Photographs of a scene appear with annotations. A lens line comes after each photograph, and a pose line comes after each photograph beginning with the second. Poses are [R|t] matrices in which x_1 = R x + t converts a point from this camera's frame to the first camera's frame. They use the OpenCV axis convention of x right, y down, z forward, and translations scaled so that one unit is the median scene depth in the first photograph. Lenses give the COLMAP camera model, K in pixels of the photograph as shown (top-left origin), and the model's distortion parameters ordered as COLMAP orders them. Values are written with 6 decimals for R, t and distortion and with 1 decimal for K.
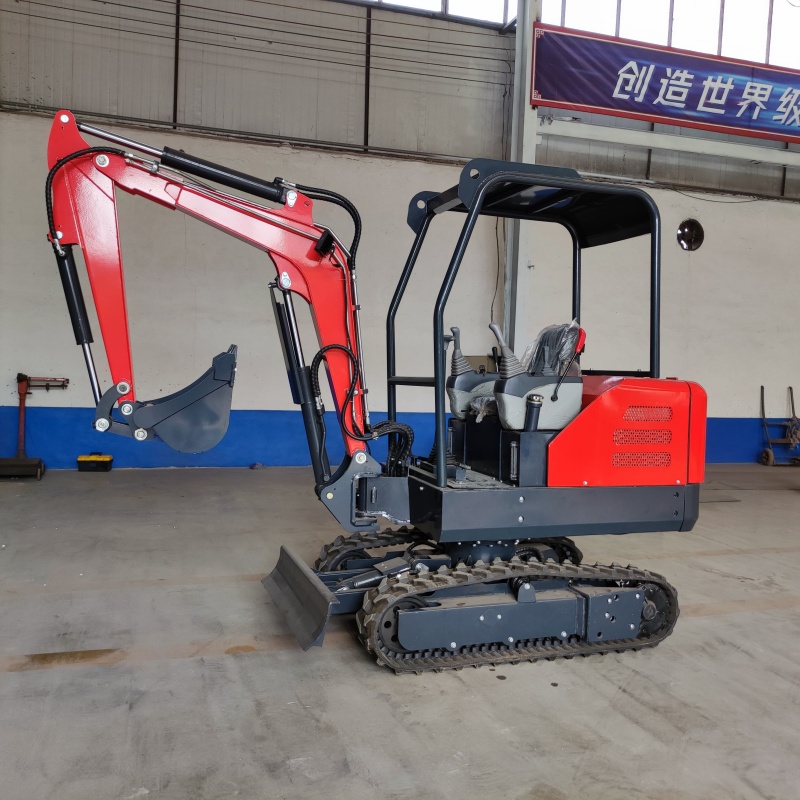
lens RADIAL K [[794.8, 0, 396.4], [0, 794.8, 397.5], [0, 0, 1]] dist [0.020610, 0.000000]
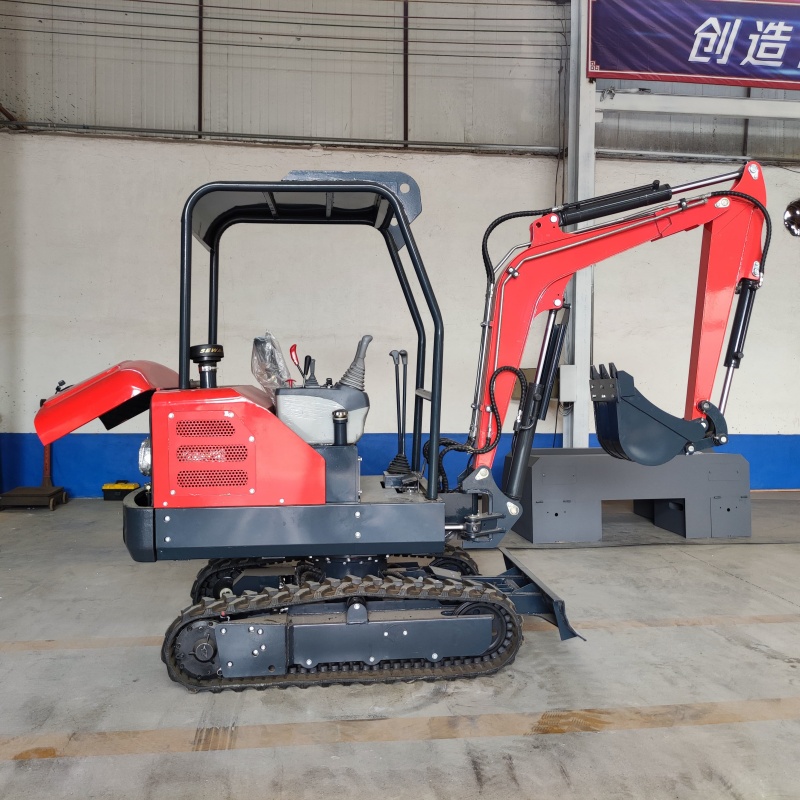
lens RADIAL K [[794.8, 0, 400.6], [0, 794.8, 397.1], [0, 0, 1]] dist [0.020610, 0.000000]
pose [[0.983753, -0.021409, -0.178245, 0.112450], [0.017418, 0.999562, -0.023924, -0.002004], [0.178679, 0.020431, 0.983695, 0.110572]]
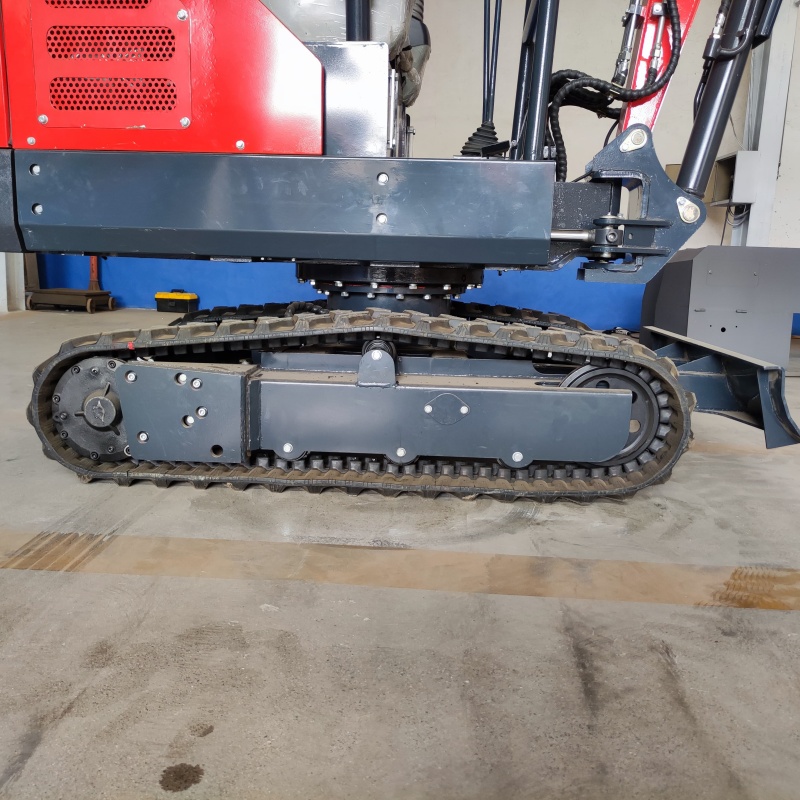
lens RADIAL K [[794.8, 0, 395.3], [0, 794.8, 406.8], [0, 0, 1]] dist [0.020610, 0.000000]
pose [[0.942233, 0.066056, -0.328379, 0.095784], [-0.023955, 0.991140, 0.130641, 0.069739], [0.334100, -0.115228, 0.935468, 0.279206]]
